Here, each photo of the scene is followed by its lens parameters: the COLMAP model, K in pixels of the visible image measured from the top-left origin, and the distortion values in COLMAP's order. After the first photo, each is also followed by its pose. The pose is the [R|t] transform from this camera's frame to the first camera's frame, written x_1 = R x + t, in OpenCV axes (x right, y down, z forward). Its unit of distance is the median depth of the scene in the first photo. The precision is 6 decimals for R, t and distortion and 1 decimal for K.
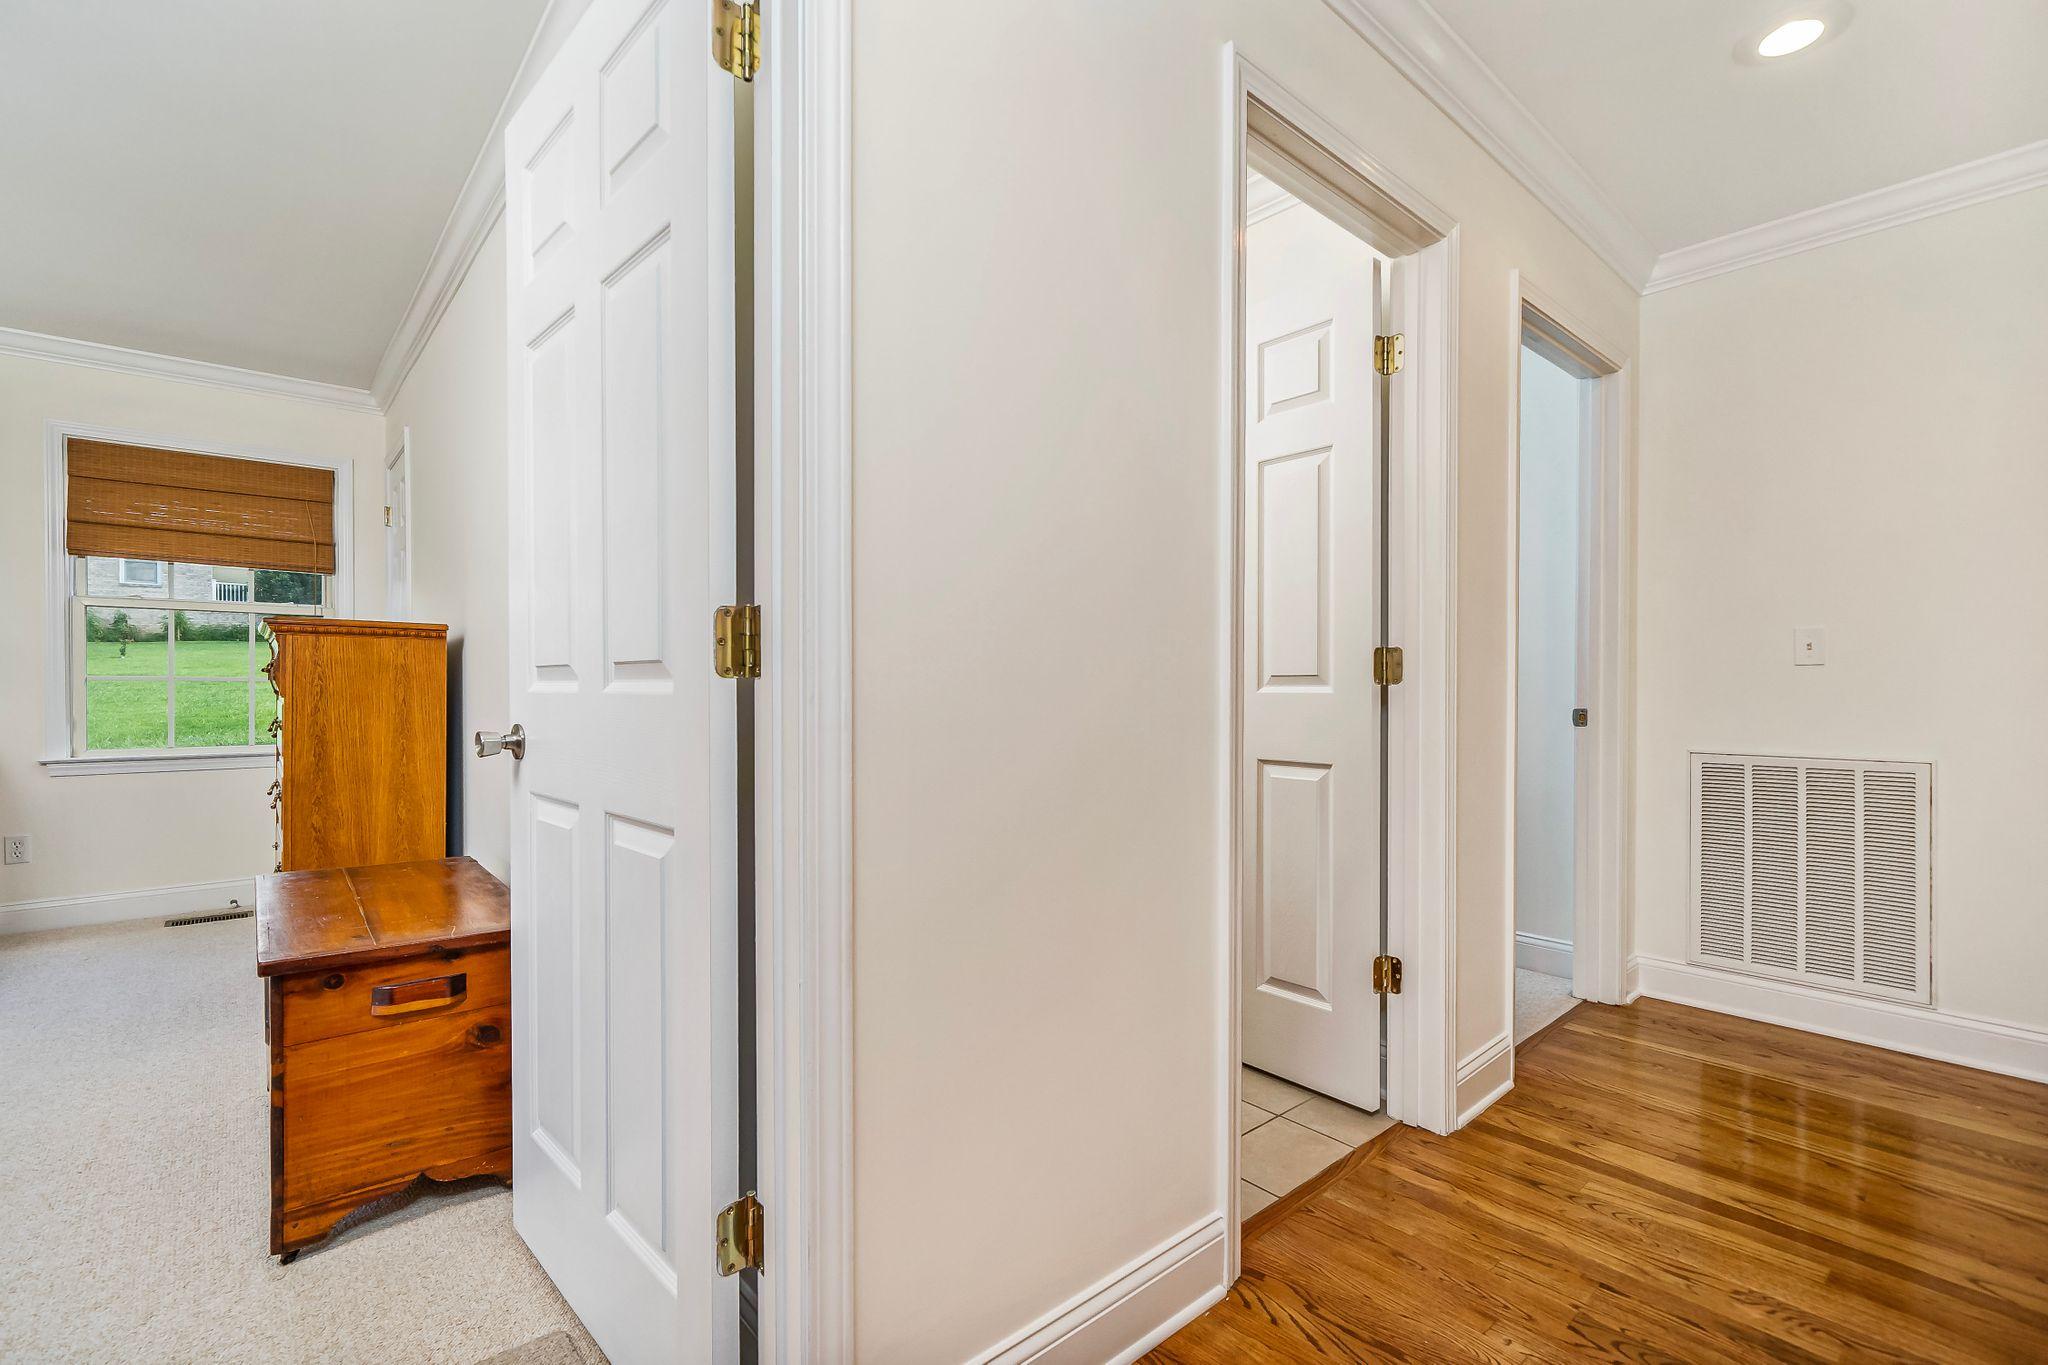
lens RADIAL K [[895.0, 0, 1019.1], [0, 895.0, 695.3], [0, 0, 1]] dist [-0.003501, -0.000269]
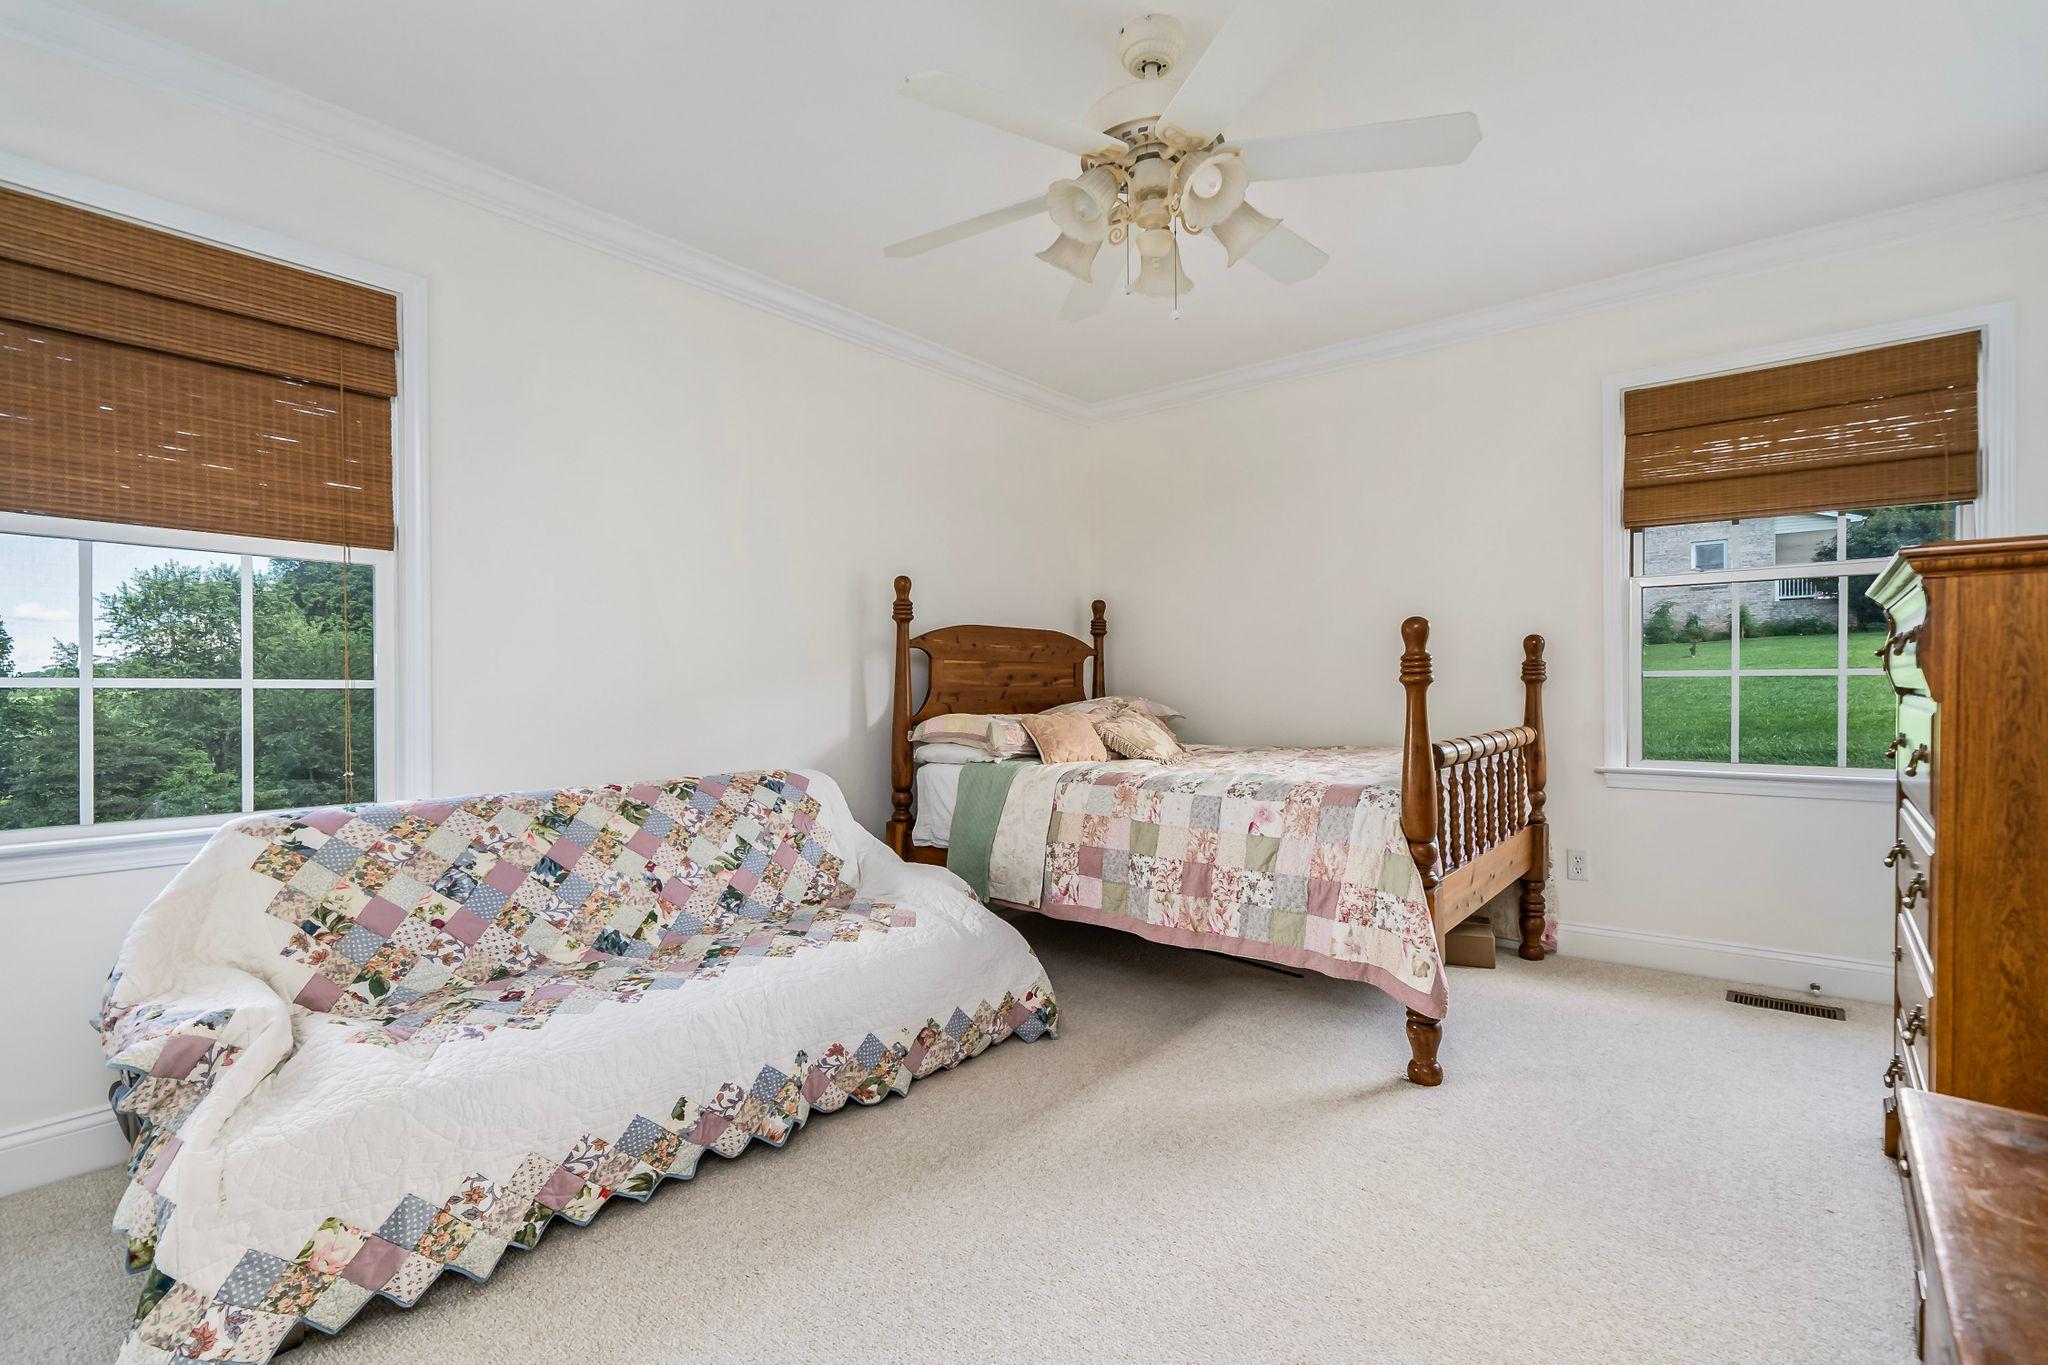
lens RADIAL K [[934.7, 0, 1029.3], [0, 934.7, 692.2], [0, 0, 1]] dist [0.001700, 0.000130]
pose [[0.163575, 0.002495, -0.986528, -0.275724], [-0.003414, 0.999992, 0.001962, -0.001710], [0.986525, 0.003047, 0.163582, 0.289821]]
